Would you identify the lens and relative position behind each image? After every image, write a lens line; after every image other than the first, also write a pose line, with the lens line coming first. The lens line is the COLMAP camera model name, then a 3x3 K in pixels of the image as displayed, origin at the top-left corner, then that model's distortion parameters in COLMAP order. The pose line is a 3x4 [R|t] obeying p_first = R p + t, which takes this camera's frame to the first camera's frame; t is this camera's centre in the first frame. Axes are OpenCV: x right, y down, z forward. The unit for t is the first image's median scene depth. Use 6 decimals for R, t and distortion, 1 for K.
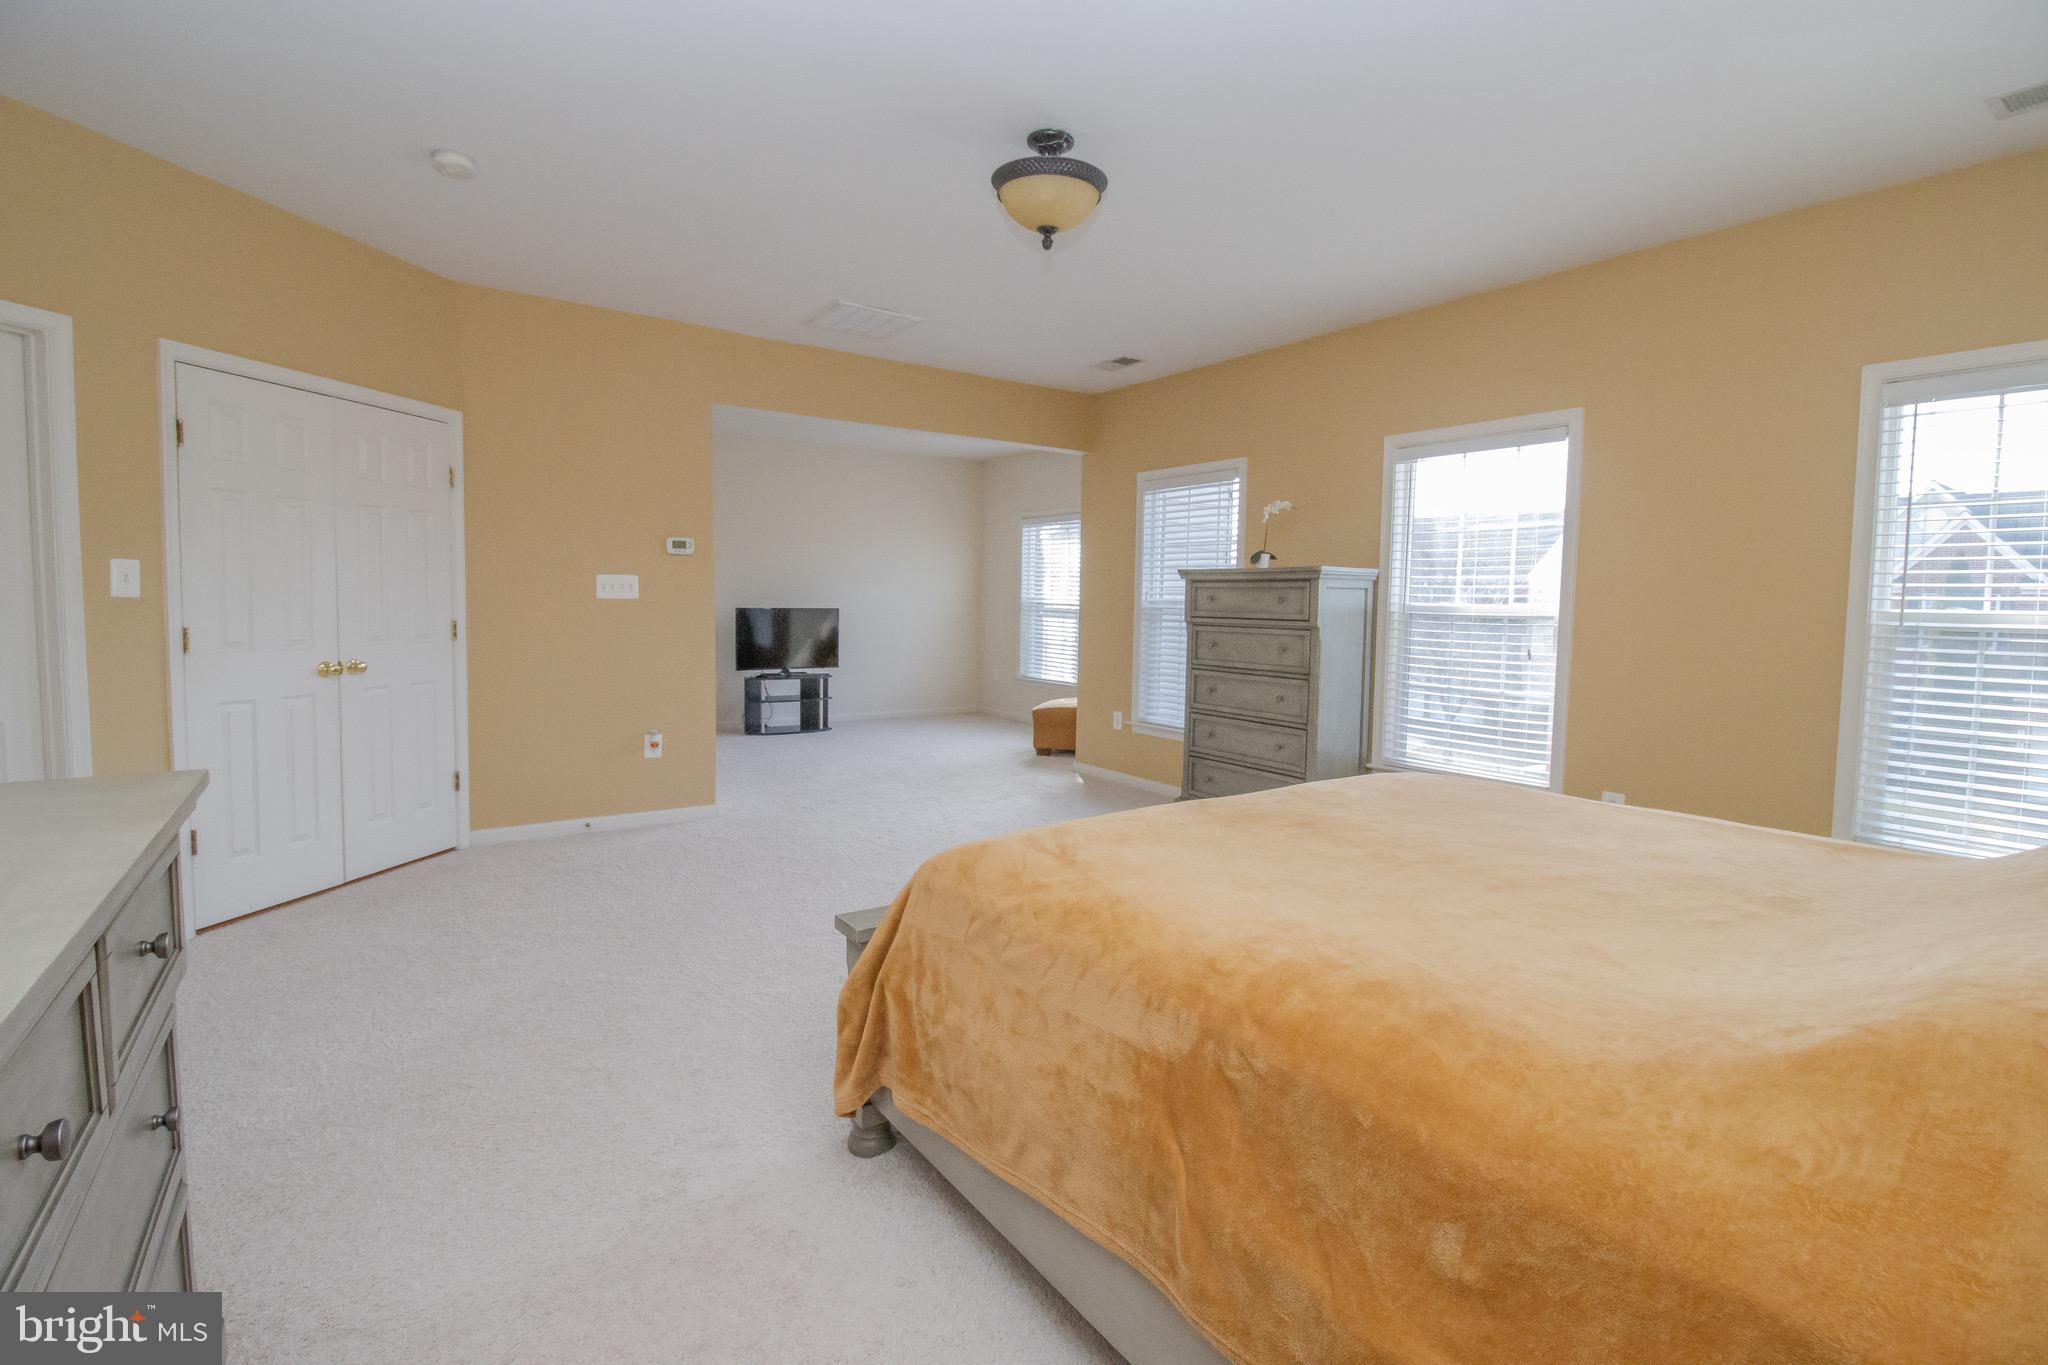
lens RADIAL K [[951.1, 0, 1021.6], [0, 951.1, 682.4], [0, 0, 1]] dist [-0.008390, -0.003048]
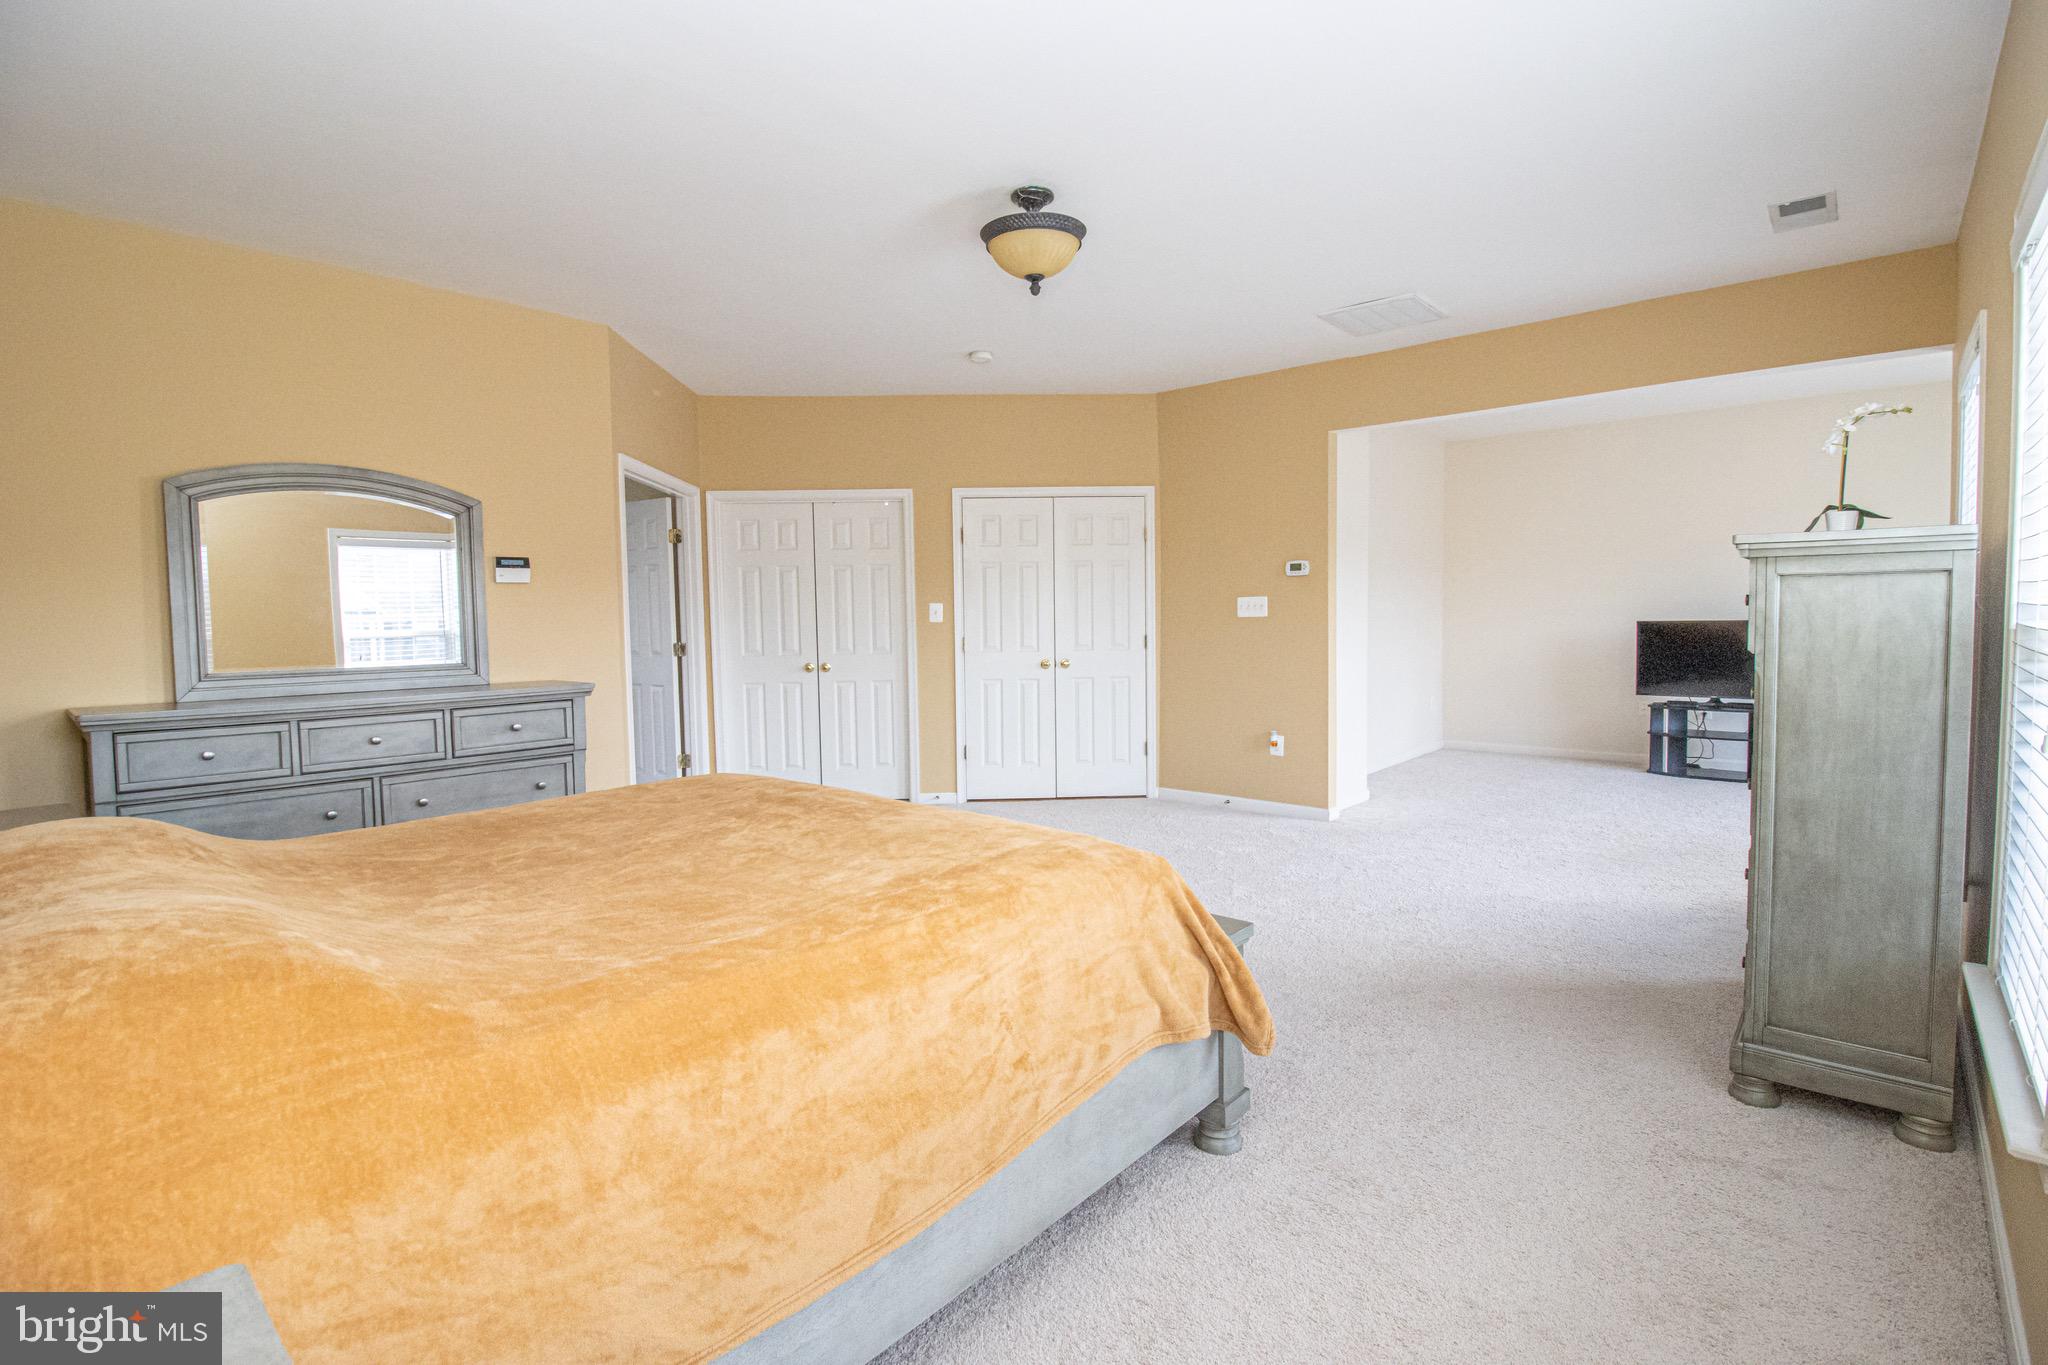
lens RADIAL K [[951.1, 0, 1030.4], [0, 951.1, 687.3], [0, 0, 1]] dist [-0.008390, -0.003048]
pose [[0.232076, 0.056405, -0.971061, 0.676527], [-0.065685, 0.996947, 0.042211, -0.032720], [0.970477, 0.053988, 0.235072, 0.462325]]
